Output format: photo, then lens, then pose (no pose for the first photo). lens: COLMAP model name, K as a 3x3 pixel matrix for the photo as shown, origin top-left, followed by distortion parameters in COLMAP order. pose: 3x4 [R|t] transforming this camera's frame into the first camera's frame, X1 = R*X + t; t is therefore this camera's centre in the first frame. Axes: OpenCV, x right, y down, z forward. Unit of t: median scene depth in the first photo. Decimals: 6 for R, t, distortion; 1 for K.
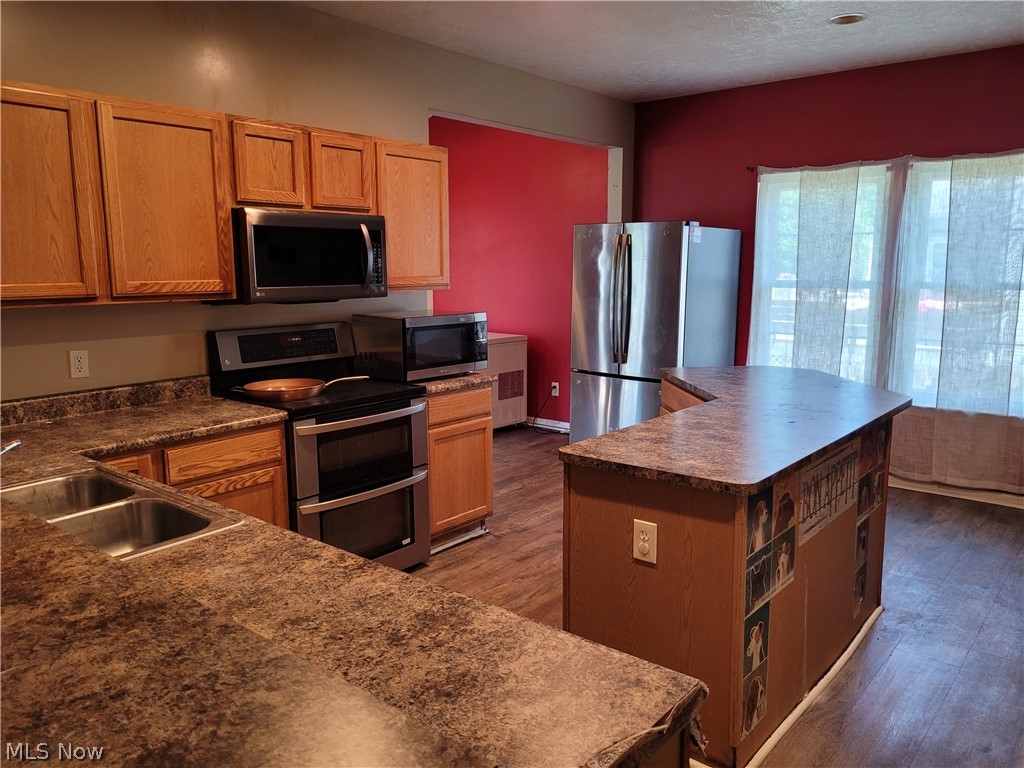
lens RADIAL K [[776.9, 0, 516.0], [0, 776.9, 384.6], [0, 0, 1]] dist [0.048374, -0.034692]
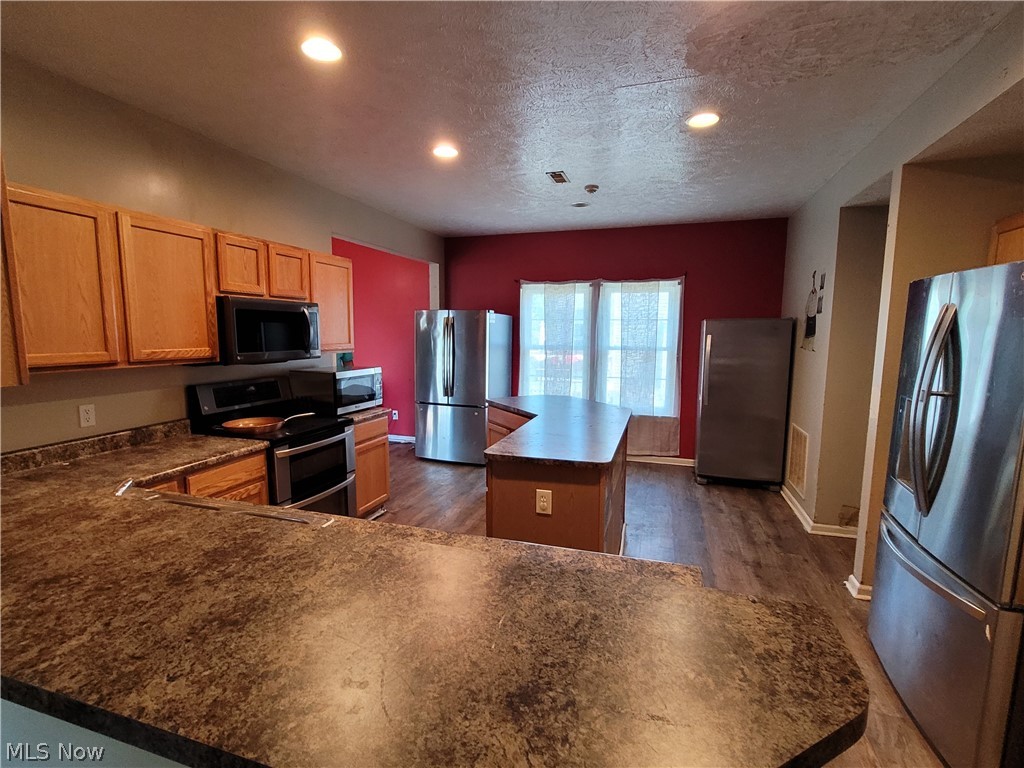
lens RADIAL K [[490.3, 0, 507.1], [0, 490.3, 391.0], [0, 0, 1]] dist [0.002712, 0.000021]
pose [[0.929631, -0.036690, 0.366661, -0.207486], [0.049594, 0.998435, -0.025833, -0.011265], [-0.365139, 0.042200, 0.929996, 0.020904]]
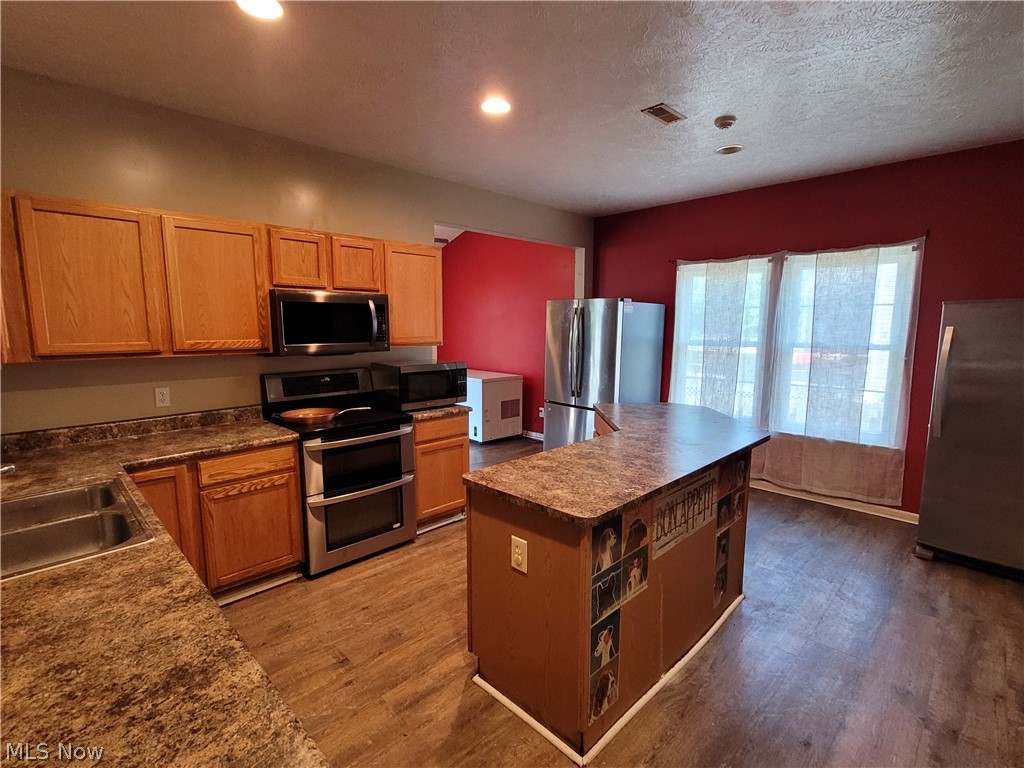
lens RADIAL K [[488.7, 0, 504.9], [0, 488.7, 392.8], [0, 0, 1]] dist [0.005957, -0.000978]
pose [[0.994779, 0.017849, -0.100477, 0.154789], [-0.019595, 0.999673, -0.016424, -0.030441], [0.100151, 0.018307, 0.994804, 0.156653]]
